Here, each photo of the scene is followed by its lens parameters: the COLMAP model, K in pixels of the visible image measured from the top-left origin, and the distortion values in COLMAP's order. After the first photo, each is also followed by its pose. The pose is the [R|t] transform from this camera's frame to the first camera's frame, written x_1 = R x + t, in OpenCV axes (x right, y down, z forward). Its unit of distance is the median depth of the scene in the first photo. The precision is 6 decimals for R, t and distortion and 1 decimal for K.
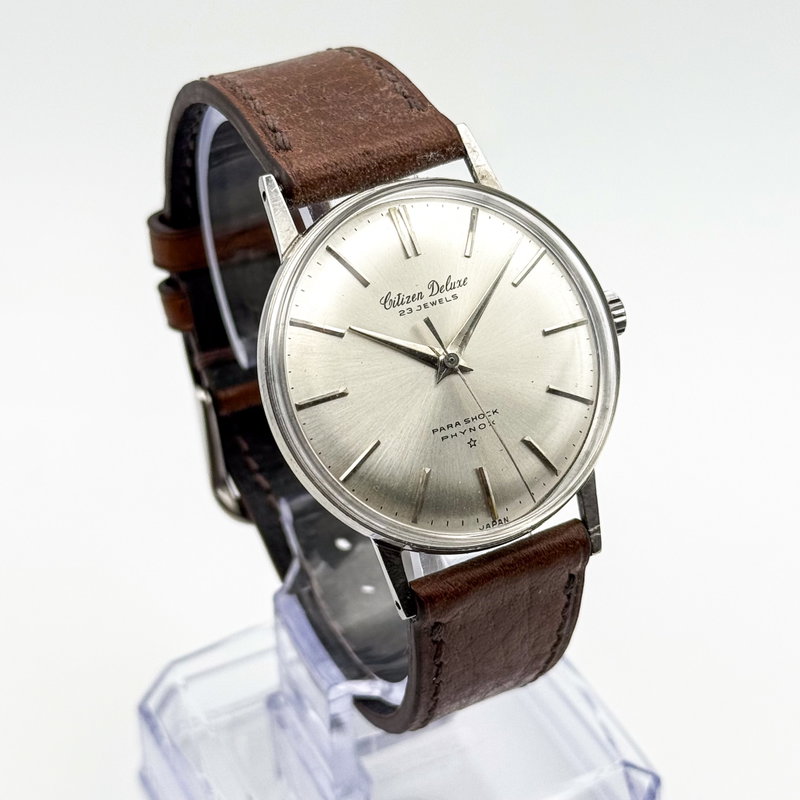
lens RADIAL K [[2218.2, 0, 400.0], [0, 2218.2, 400.0], [0, 0, 1]] dist [0.086339, -0.099321]
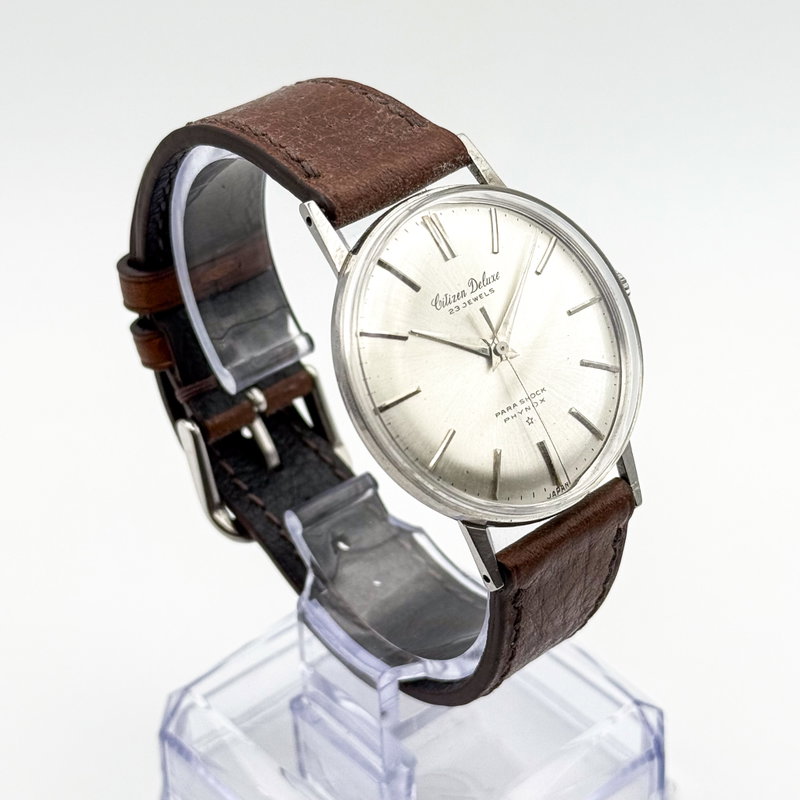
lens RADIAL K [[2218.2, 0, 400.0], [0, 2218.2, 400.0], [0, 0, 1]] dist [0.086339, -0.099321]
pose [[0.967767, -0.142444, 0.207693, -0.246958], [0.145679, 0.989332, -0.000286, 0.000250], [-0.205437, 0.030533, 0.978194, -0.053254]]
